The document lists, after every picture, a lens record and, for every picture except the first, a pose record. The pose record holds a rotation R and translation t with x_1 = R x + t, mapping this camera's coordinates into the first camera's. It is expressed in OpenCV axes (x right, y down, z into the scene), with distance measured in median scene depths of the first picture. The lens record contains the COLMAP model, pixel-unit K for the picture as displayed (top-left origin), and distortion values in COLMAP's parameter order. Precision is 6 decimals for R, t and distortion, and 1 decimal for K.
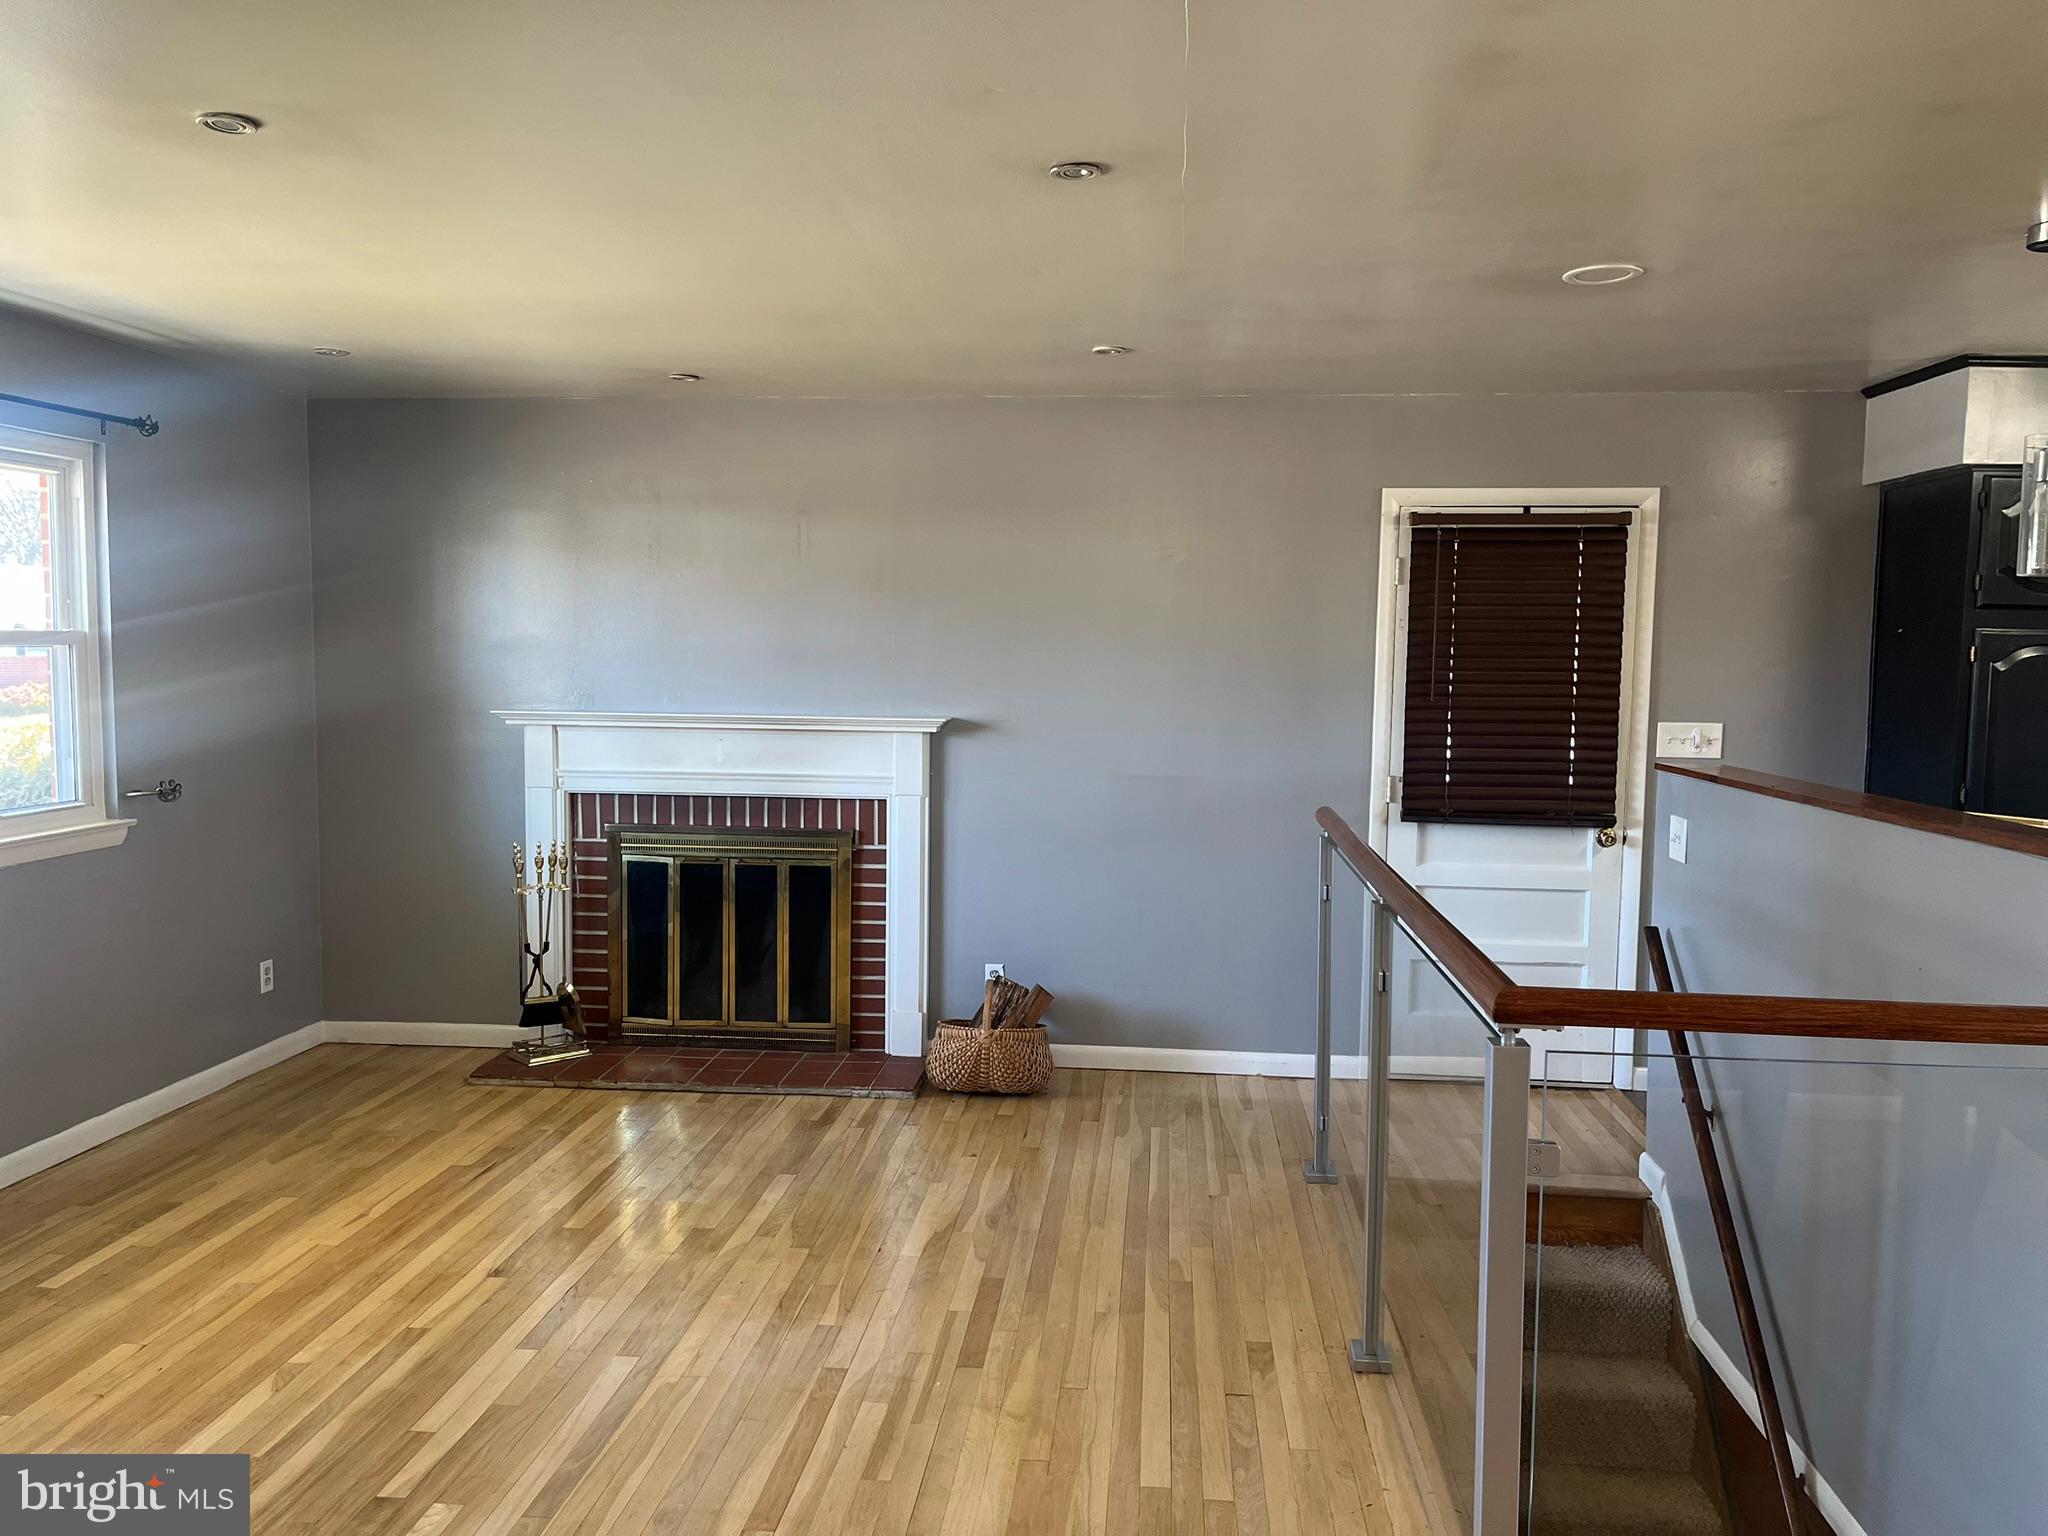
lens RADIAL K [[1566.0, 0, 1016.3], [0, 1566.0, 773.2], [0, 0, 1]] dist [0.023681, -0.030173]
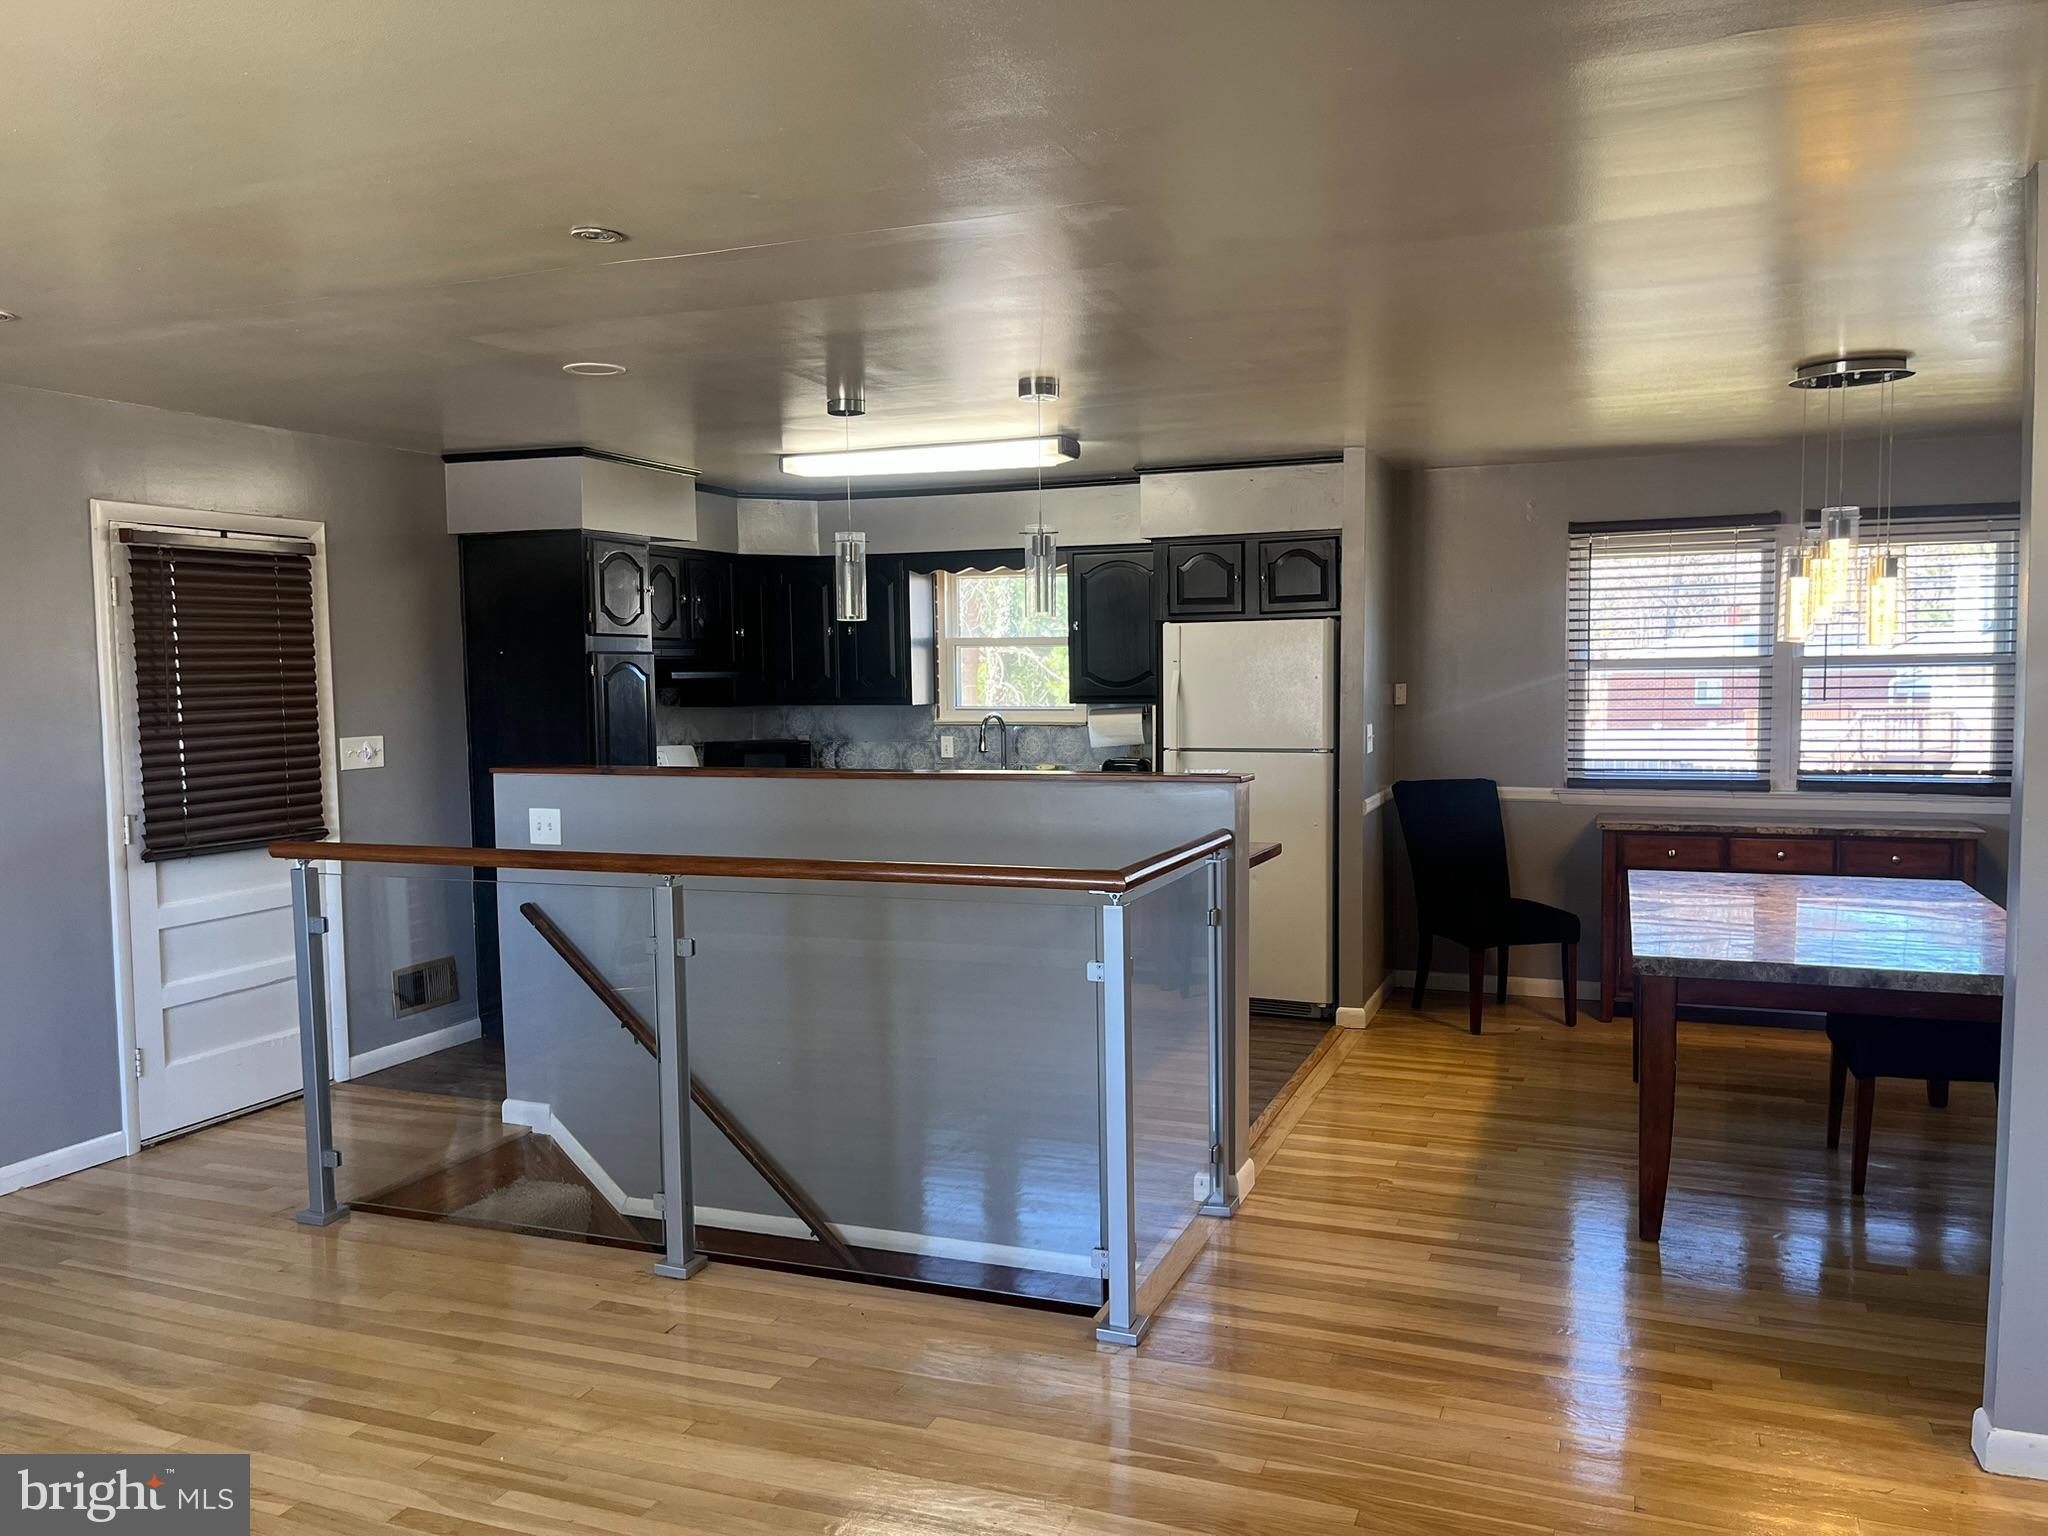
lens RADIAL K [[1566.0, 0, 1019.8], [0, 1566.0, 765.4], [0, 0, 1]] dist [0.023681, -0.030173]
pose [[0.262930, -0.074096, 0.961965, -0.558370], [0.098253, 0.993920, 0.049702, -0.023955], [-0.959799, 0.081448, 0.268612, 0.282283]]
